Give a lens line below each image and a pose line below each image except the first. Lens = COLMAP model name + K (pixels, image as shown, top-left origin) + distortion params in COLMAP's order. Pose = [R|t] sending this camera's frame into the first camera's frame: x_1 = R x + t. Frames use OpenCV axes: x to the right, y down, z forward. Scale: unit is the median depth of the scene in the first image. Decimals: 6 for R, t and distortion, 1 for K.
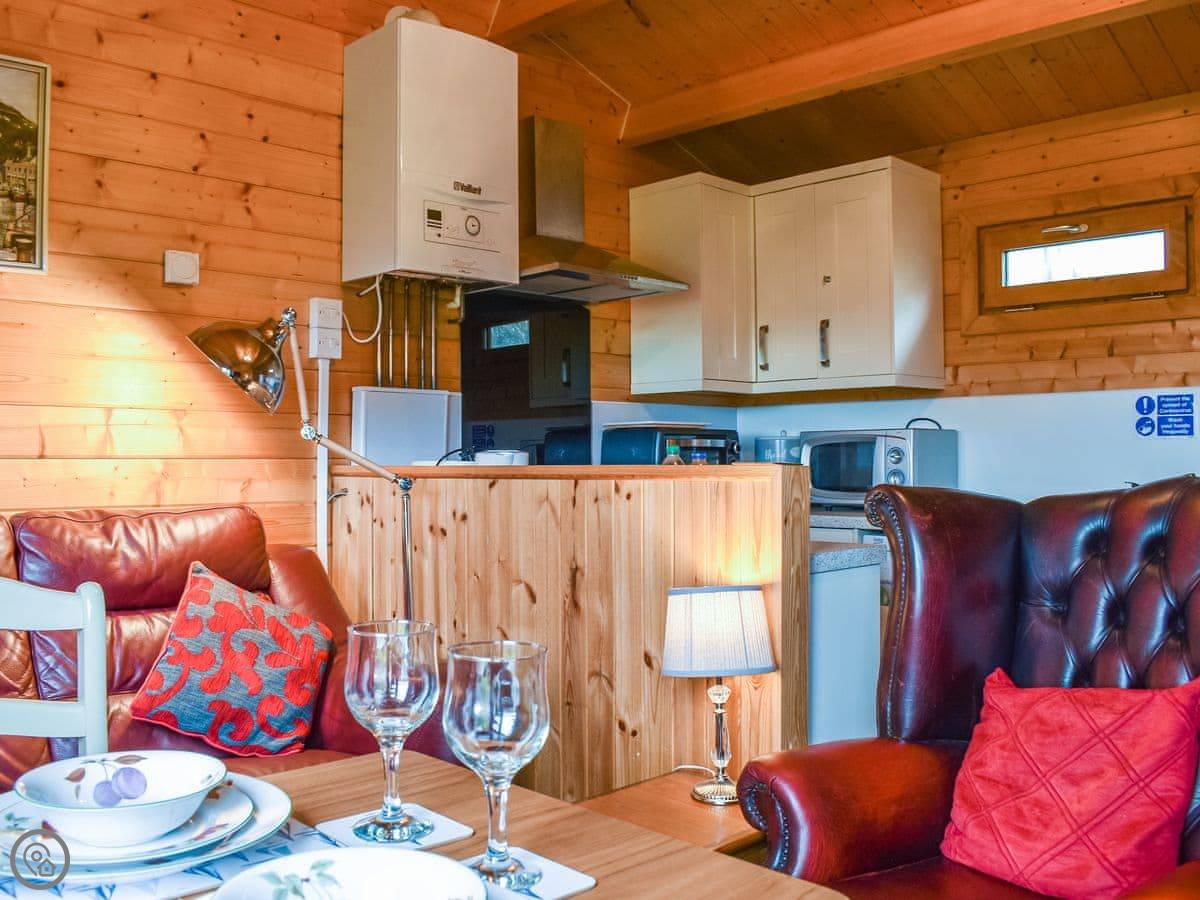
lens RADIAL K [[1083.7, 0, 599.0], [0, 1083.7, 456.5], [0, 0, 1]] dist [-0.063879, -0.007804]
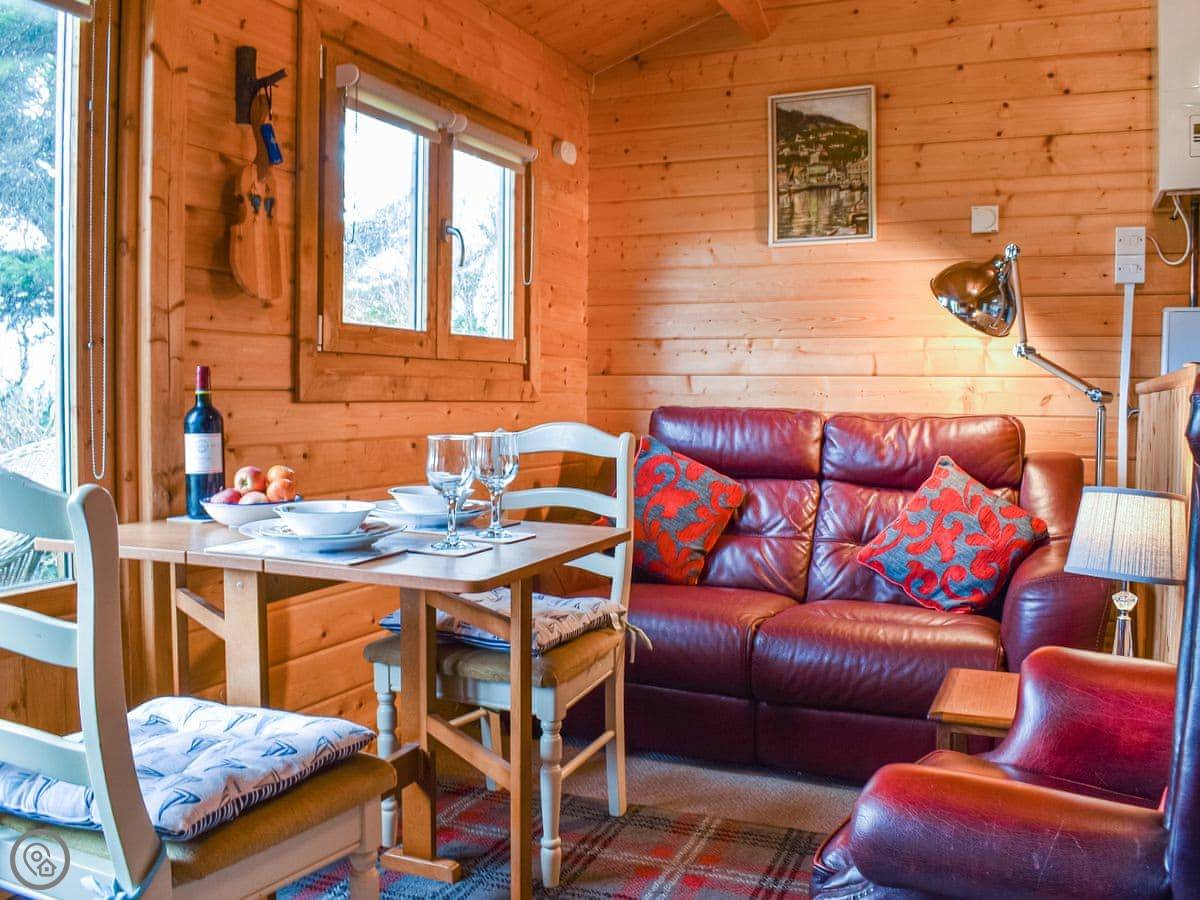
lens RADIAL K [[1083.7, 0, 604.0], [0, 1083.7, 449.7], [0, 0, 1]] dist [-0.063879, -0.007804]
pose [[0.380169, 0.052397, -0.923432, 0.507148], [-0.010559, 0.998575, 0.052313, 0.022338], [0.924857, -0.010137, 0.380181, 0.118869]]
